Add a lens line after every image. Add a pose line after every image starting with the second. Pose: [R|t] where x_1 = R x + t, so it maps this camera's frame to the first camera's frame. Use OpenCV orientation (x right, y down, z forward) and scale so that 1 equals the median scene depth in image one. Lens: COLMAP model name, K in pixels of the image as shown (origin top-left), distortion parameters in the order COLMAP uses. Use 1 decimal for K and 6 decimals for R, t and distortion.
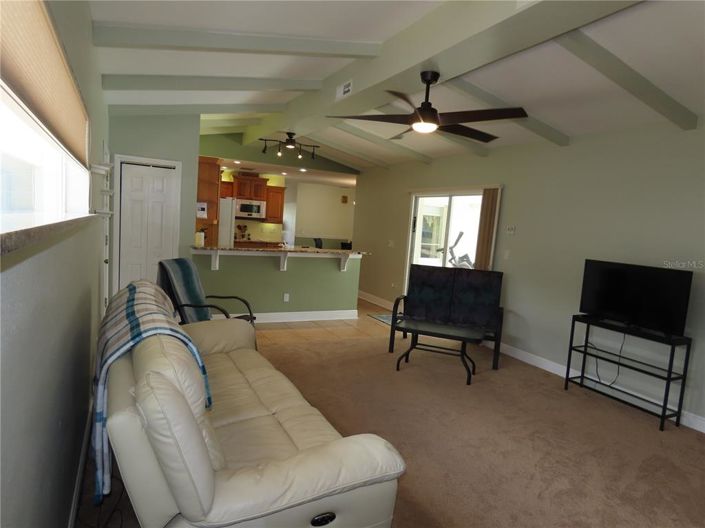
lens RADIAL K [[443.2, 0, 352.5], [0, 443.2, 264.0], [0, 0, 1]] dist [-0.012241, 0.003019]
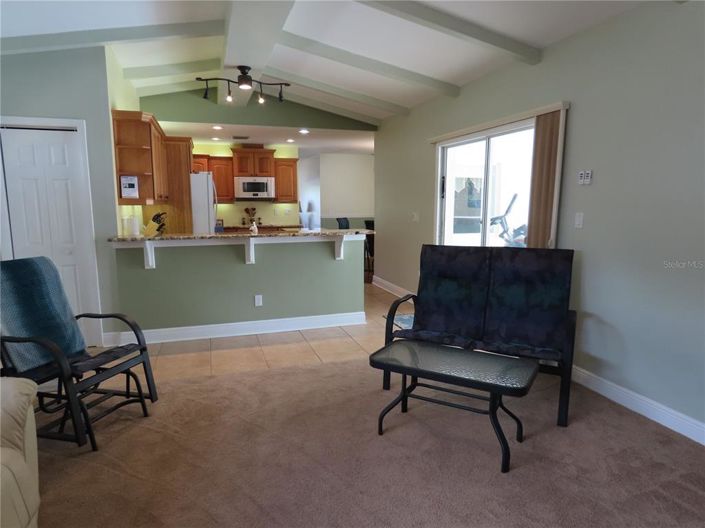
lens RADIAL K [[443.2, 0, 352.5], [0, 443.2, 264.0], [0, 0, 1]] dist [-0.012241, 0.003019]
pose [[0.985693, -0.050569, -0.160785, 0.120840], [0.057219, 0.997676, 0.037000, -0.001579], [0.158540, -0.045671, 0.986296, 0.312673]]
